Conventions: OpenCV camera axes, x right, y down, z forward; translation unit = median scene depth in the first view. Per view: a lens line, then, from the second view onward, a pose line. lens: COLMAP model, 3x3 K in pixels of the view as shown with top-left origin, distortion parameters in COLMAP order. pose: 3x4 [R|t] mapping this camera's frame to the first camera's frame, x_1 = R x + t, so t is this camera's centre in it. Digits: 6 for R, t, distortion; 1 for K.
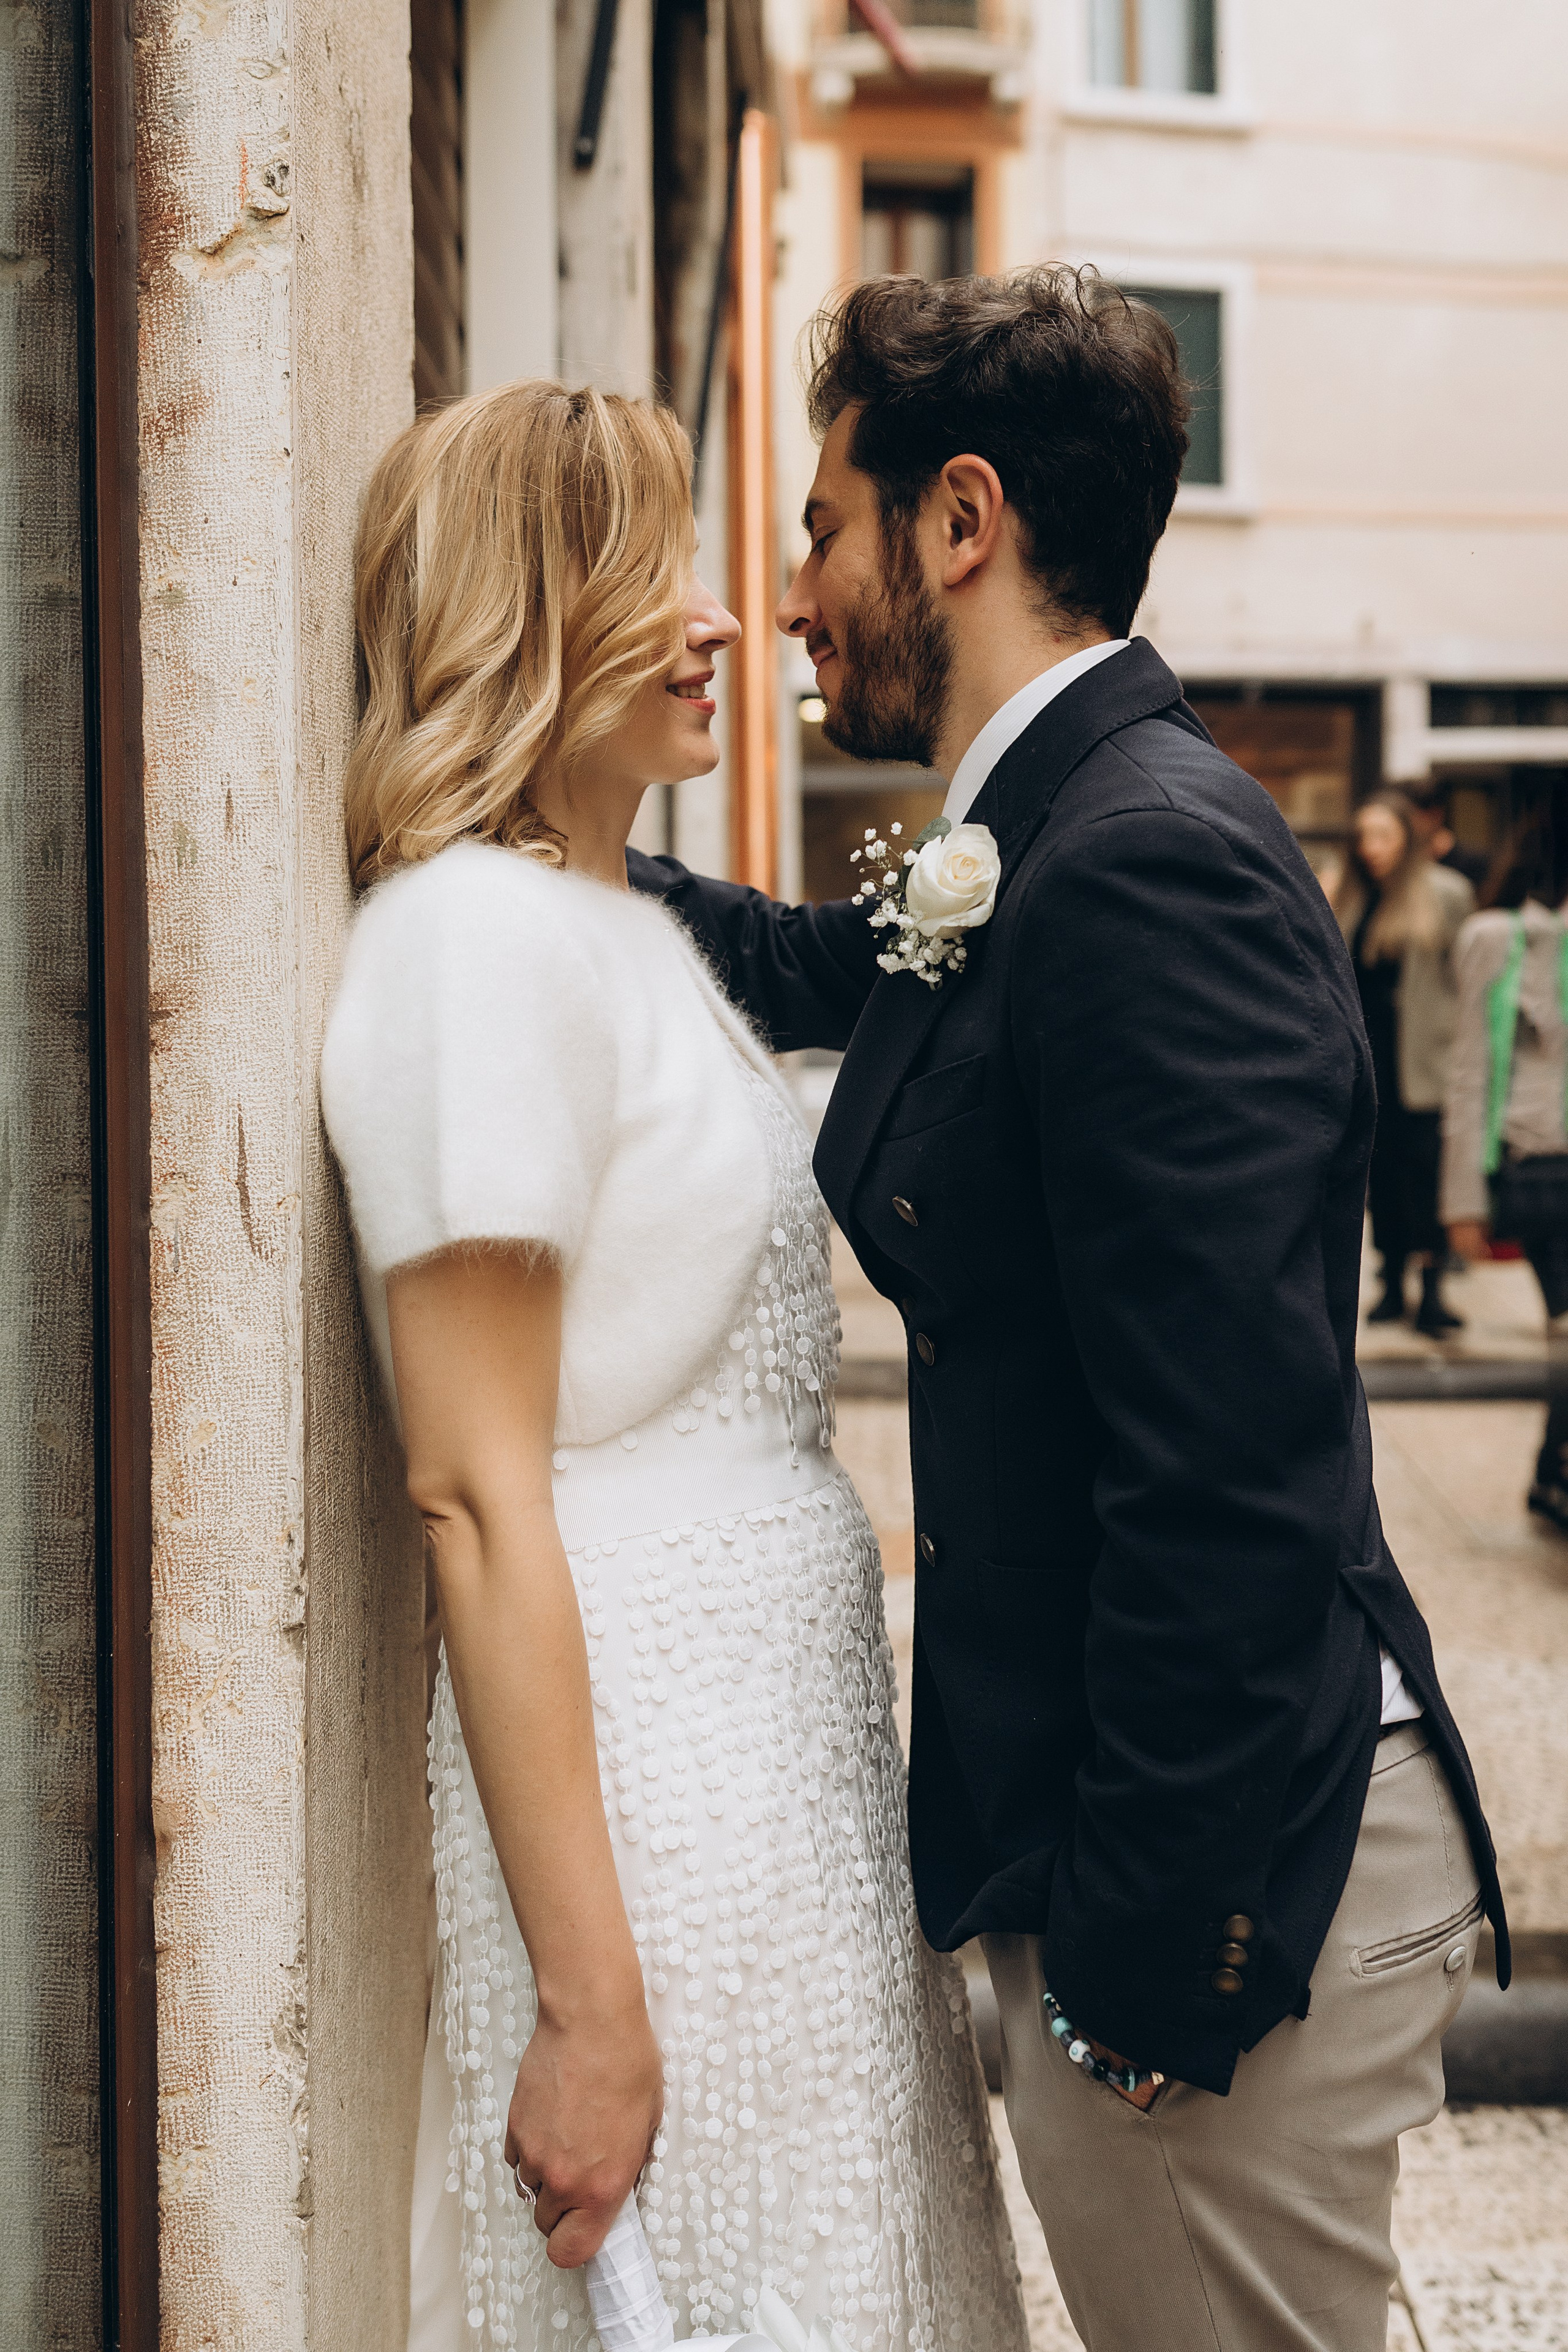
lens RADIAL K [[2367.6, 0, 717.5], [0, 2367.6, 1204.0], [0, 0, 1]] dist [0.083613, -0.163732]
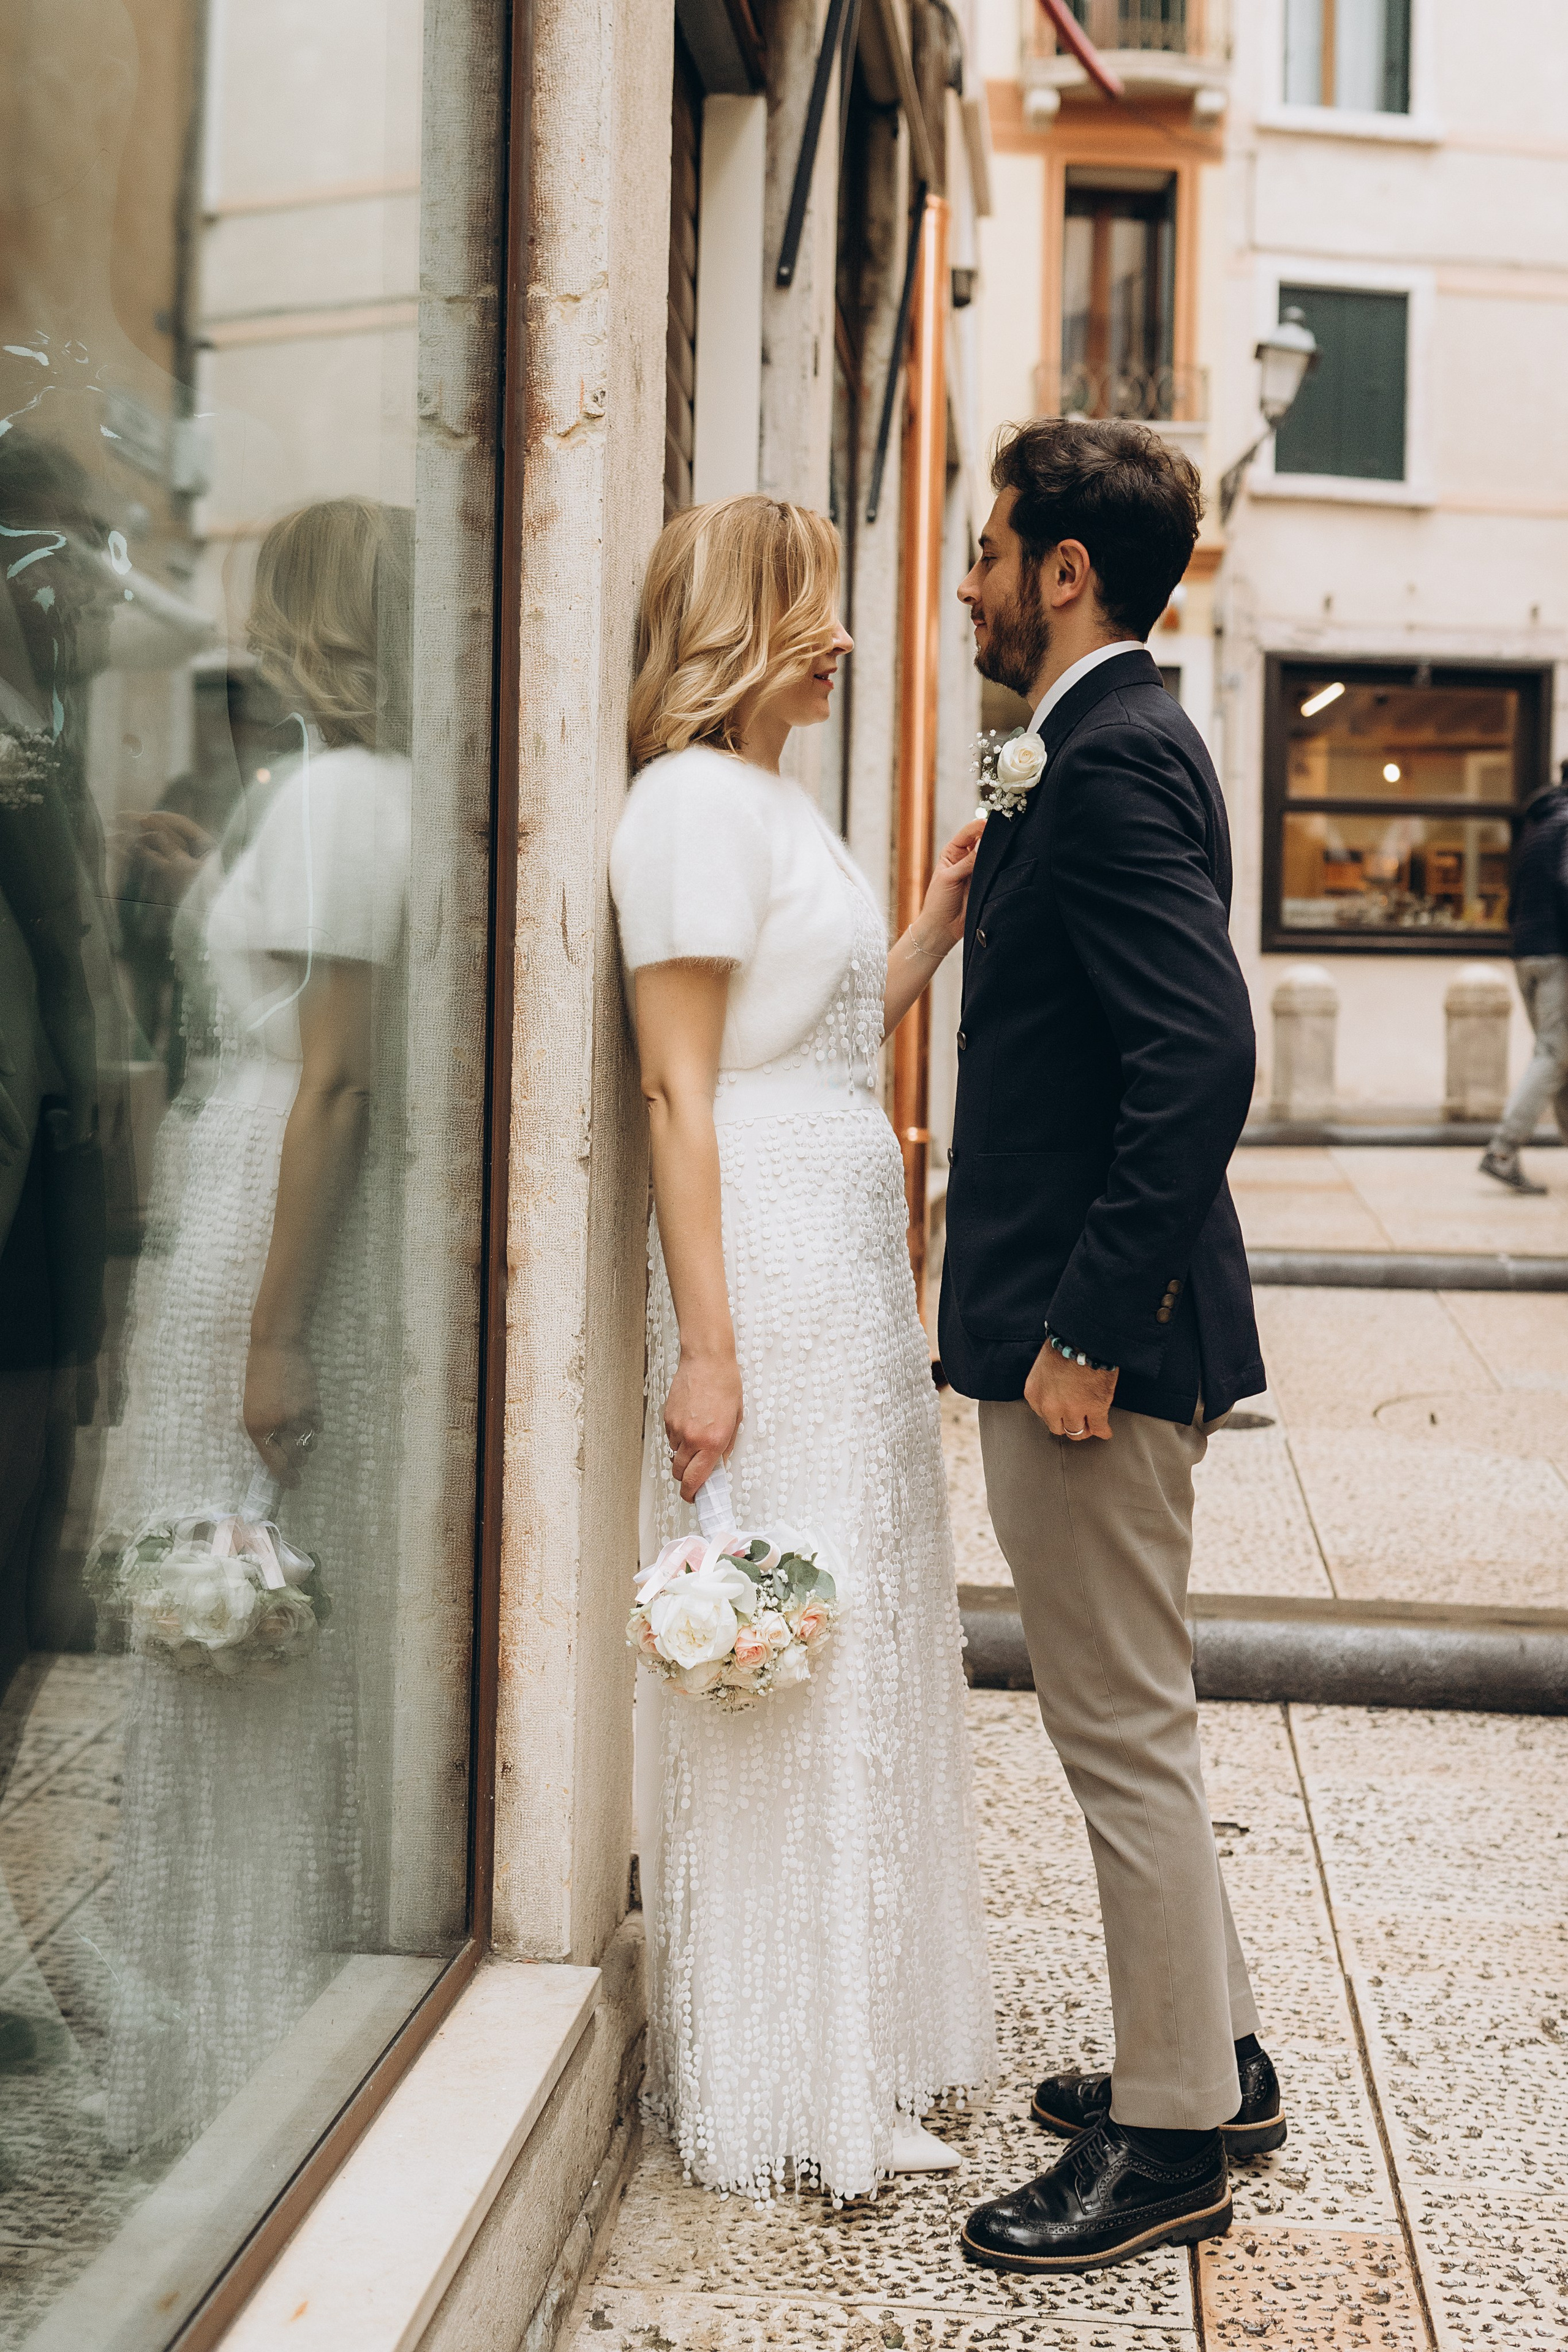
lens RADIAL K [[2346.1, 0, 834.9], [0, 2346.1, 1134.8], [0, 0, 1]] dist [0.080742, -0.150599]
pose [[0.998979, 0.030162, -0.033646, 0.084456], [-0.030582, 0.999460, -0.012036, 0.175226], [0.033265, 0.013053, 0.999361, -0.865274]]
